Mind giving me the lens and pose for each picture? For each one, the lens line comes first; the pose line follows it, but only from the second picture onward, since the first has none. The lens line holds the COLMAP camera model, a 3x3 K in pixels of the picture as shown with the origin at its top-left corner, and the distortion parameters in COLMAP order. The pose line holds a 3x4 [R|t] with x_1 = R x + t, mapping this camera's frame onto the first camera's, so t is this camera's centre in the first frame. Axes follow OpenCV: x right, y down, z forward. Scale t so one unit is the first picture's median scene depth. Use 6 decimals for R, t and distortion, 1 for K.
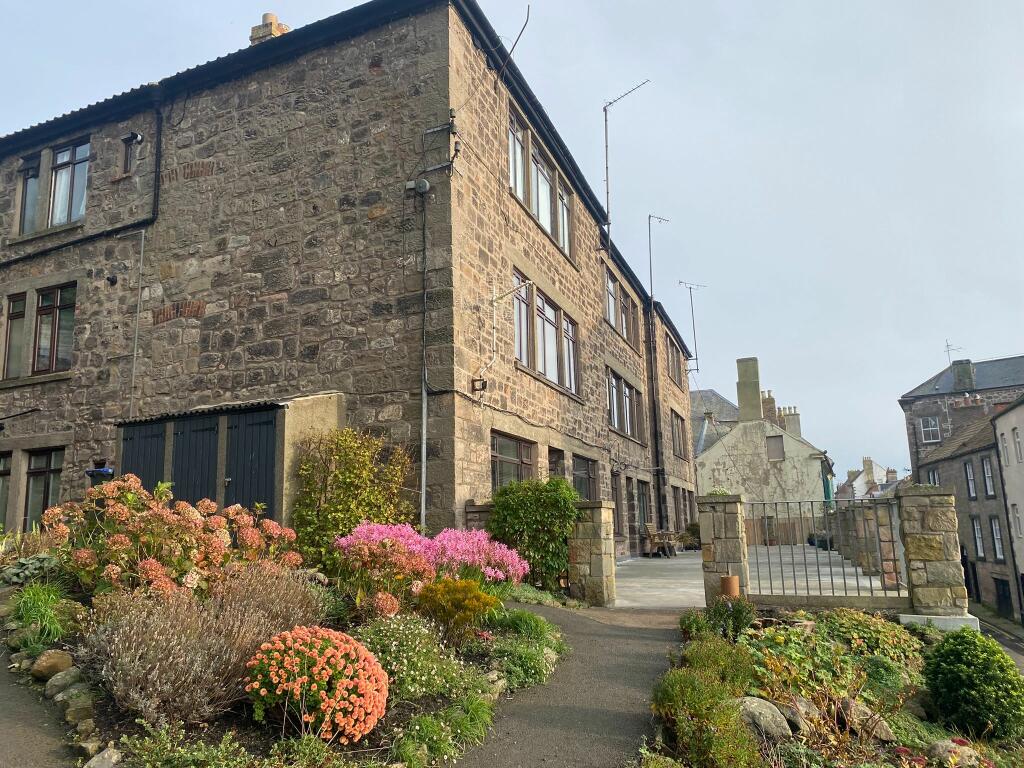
lens RADIAL K [[771.3, 0, 512.2], [0, 771.3, 384.3], [0, 0, 1]] dist [0.053627, -0.043631]
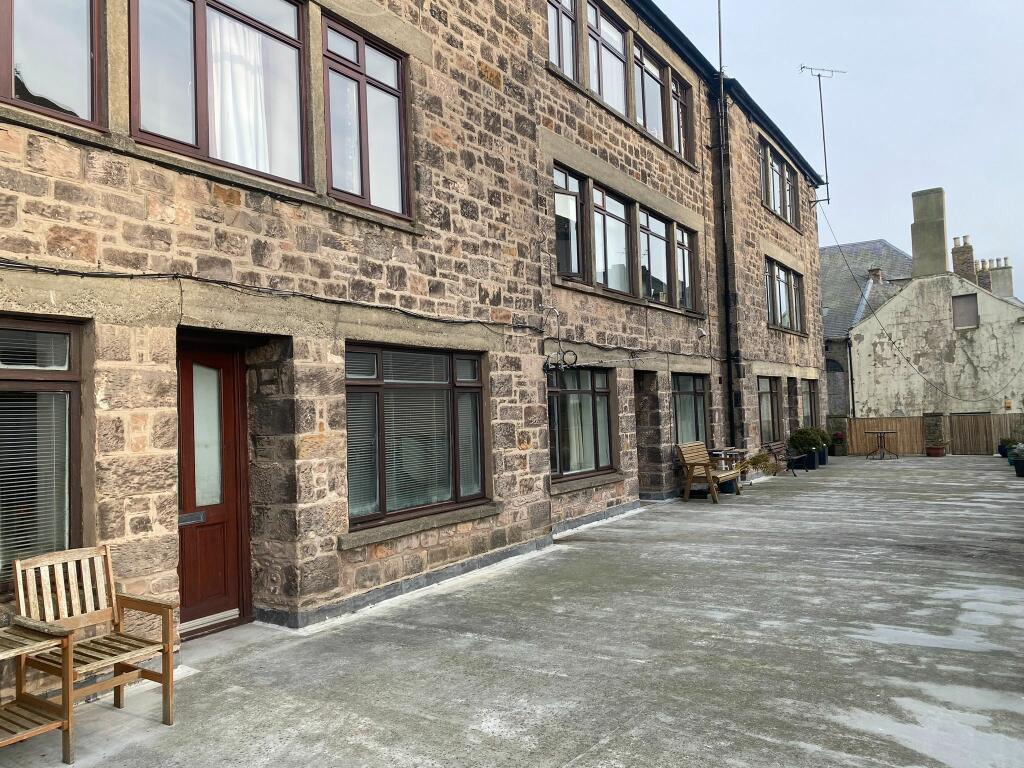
lens RADIAL K [[771.3, 0, 519.4], [0, 771.3, 374.9], [0, 0, 1]] dist [0.053627, -0.043631]
pose [[0.976205, -0.020417, -0.215885, 0.312385], [0.051463, 0.988928, 0.139185, 0.061220], [0.210653, -0.146983, 0.966448, 0.689734]]
